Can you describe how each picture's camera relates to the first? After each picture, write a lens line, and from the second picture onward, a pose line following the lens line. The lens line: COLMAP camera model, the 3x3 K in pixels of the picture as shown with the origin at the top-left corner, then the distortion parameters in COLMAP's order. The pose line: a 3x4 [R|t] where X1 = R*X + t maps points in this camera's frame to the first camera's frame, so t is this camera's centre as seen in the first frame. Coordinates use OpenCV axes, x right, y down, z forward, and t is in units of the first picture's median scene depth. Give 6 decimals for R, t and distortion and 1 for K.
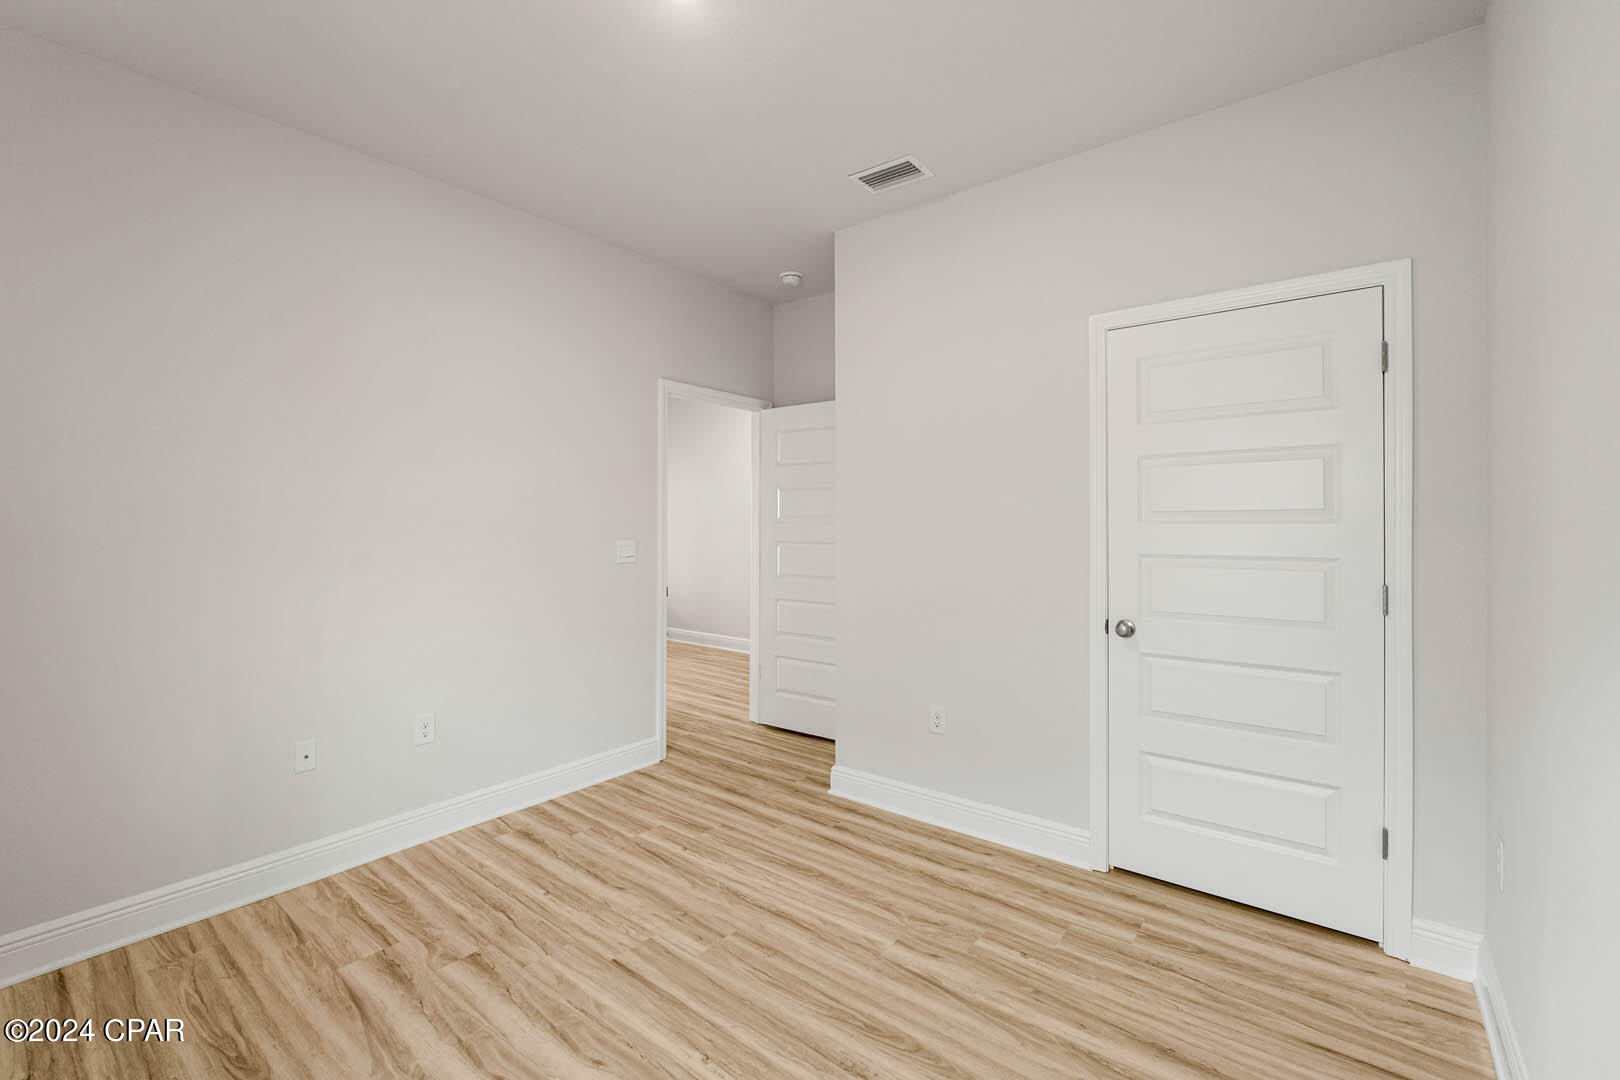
lens RADIAL K [[682.9, 0, 811.9], [0, 682.9, 531.9], [0, 0, 1]] dist [-0.007844, -0.000397]
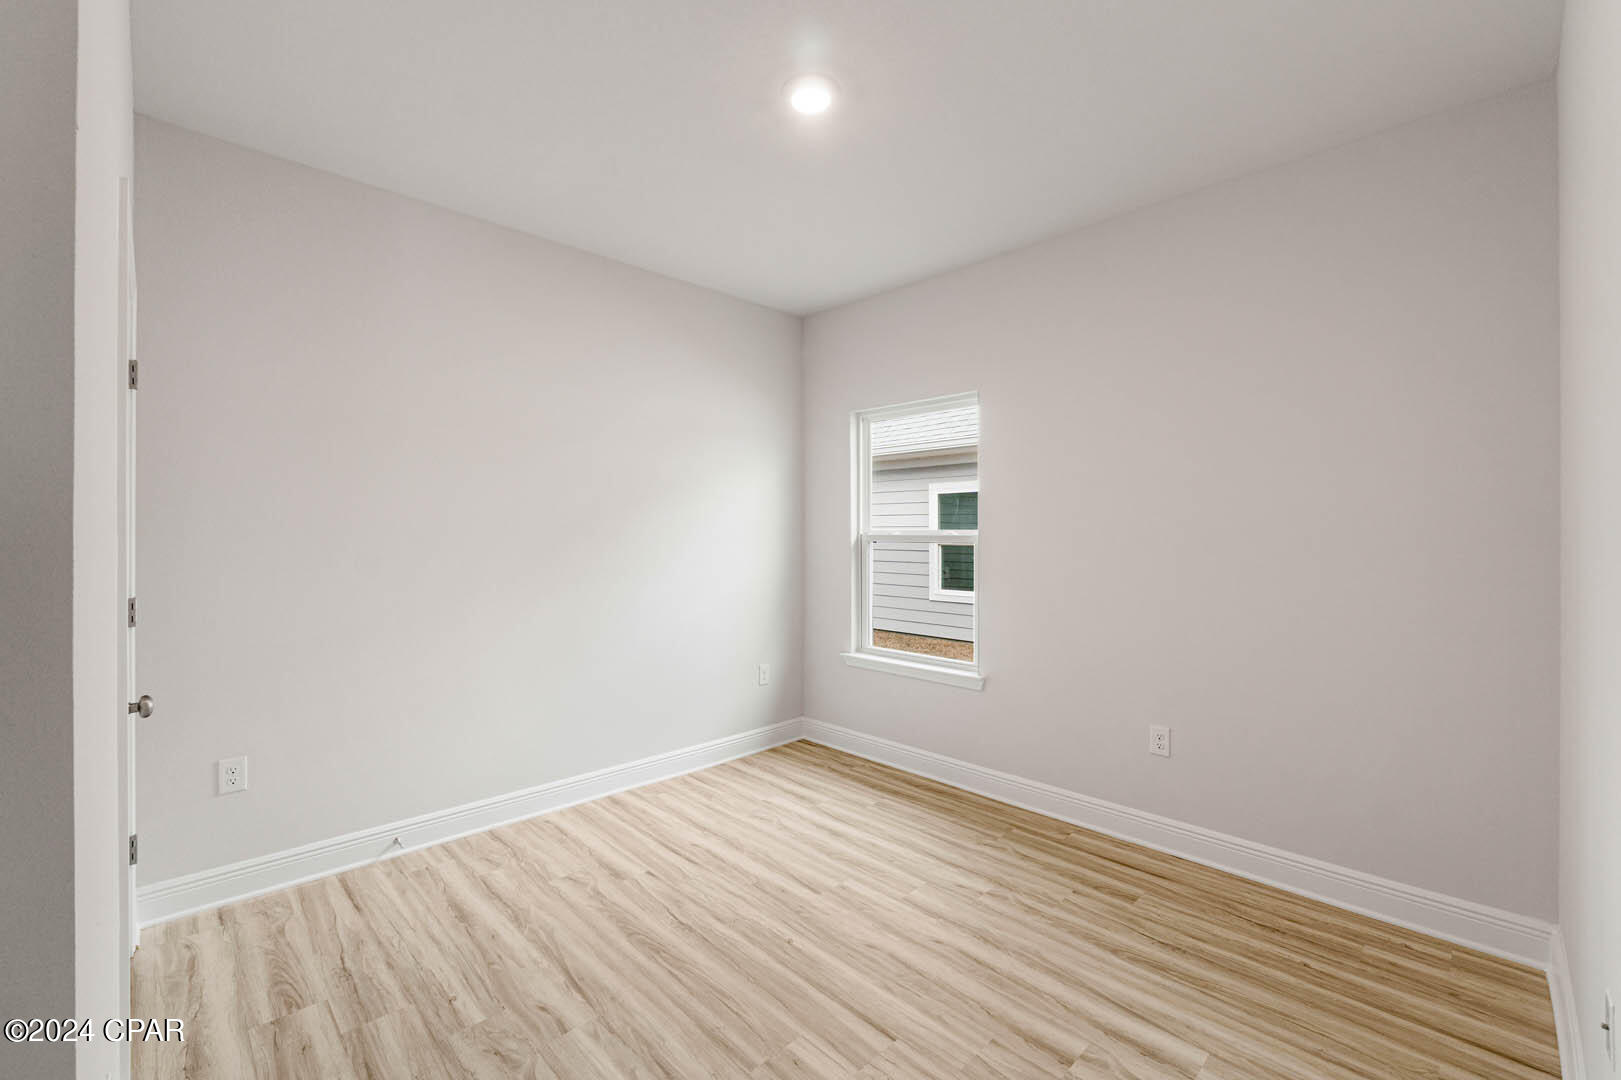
lens RADIAL K [[683.3, 0, 809.7], [0, 683.3, 535.7], [0, 0, 1]] dist [-0.007844, -0.000397]
pose [[-0.991967, -0.003265, 0.126453, -0.298360], [-0.001141, 0.999857, 0.016866, -0.031370], [-0.126490, 0.016586, -0.991829, 1.906001]]
